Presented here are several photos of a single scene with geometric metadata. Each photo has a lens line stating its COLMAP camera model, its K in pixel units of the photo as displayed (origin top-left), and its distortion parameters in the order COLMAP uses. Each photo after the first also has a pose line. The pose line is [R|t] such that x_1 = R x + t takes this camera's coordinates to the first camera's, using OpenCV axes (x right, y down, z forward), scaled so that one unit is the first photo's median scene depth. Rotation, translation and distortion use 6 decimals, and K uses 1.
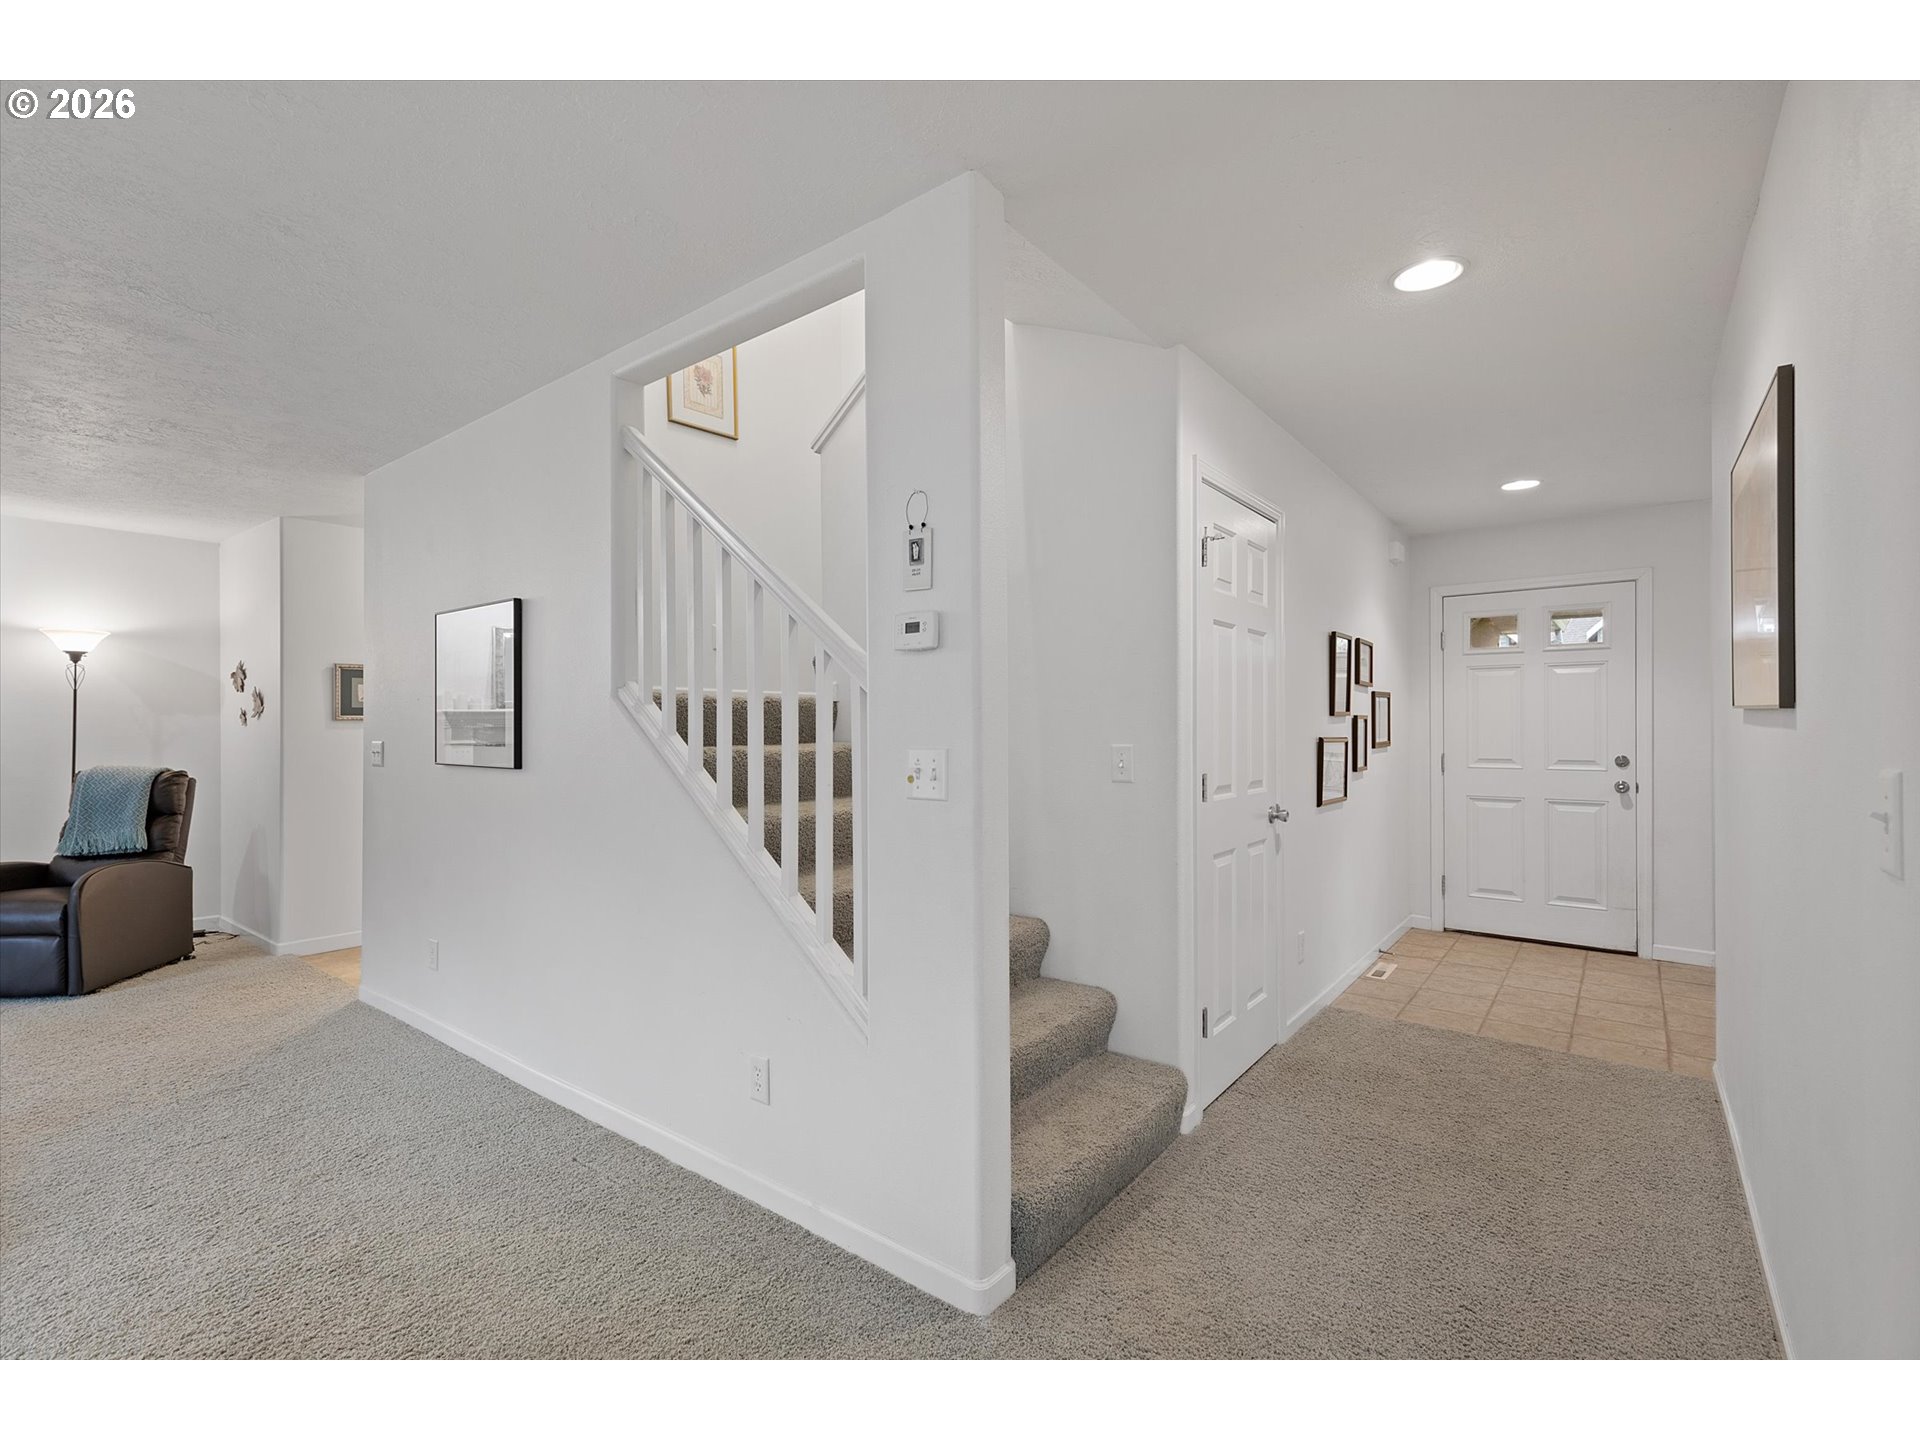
lens RADIAL K [[868.0, 0, 962.9], [0, 868.0, 716.5], [0, 0, 1]] dist [0.008668, -0.001400]
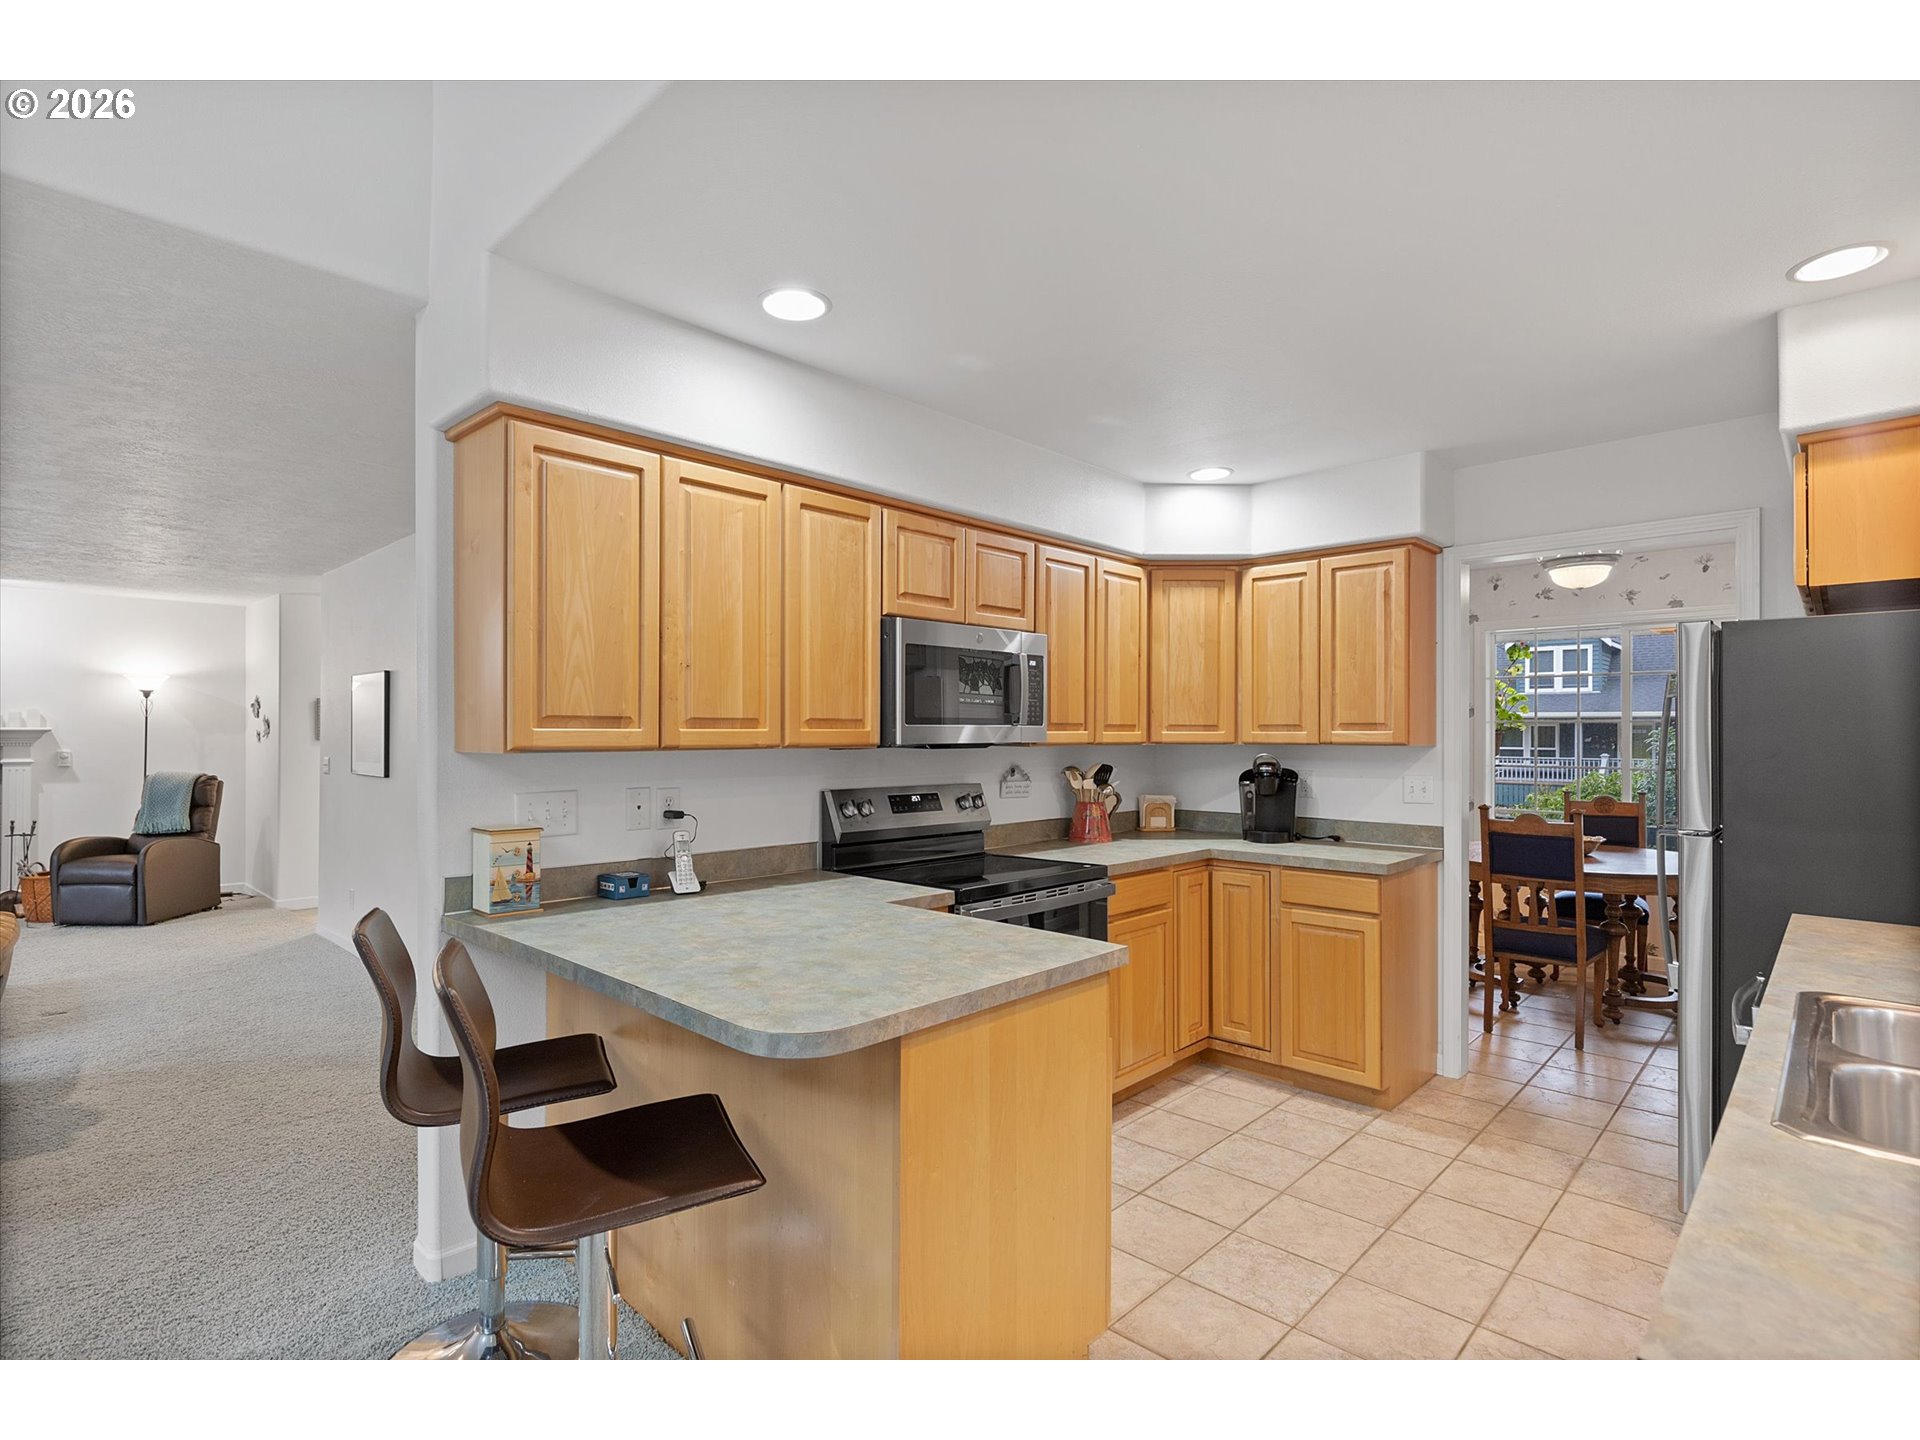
lens RADIAL K [[957.7, 0, 959.8], [0, 957.7, 720.1], [0, 0, 1]] dist [0.002273, 0.001078]
pose [[0.994204, 0.002332, -0.107487, 0.479406], [-0.002497, 0.999996, -0.001396, -0.028705], [0.107483, 0.001656, 0.994206, -0.418785]]
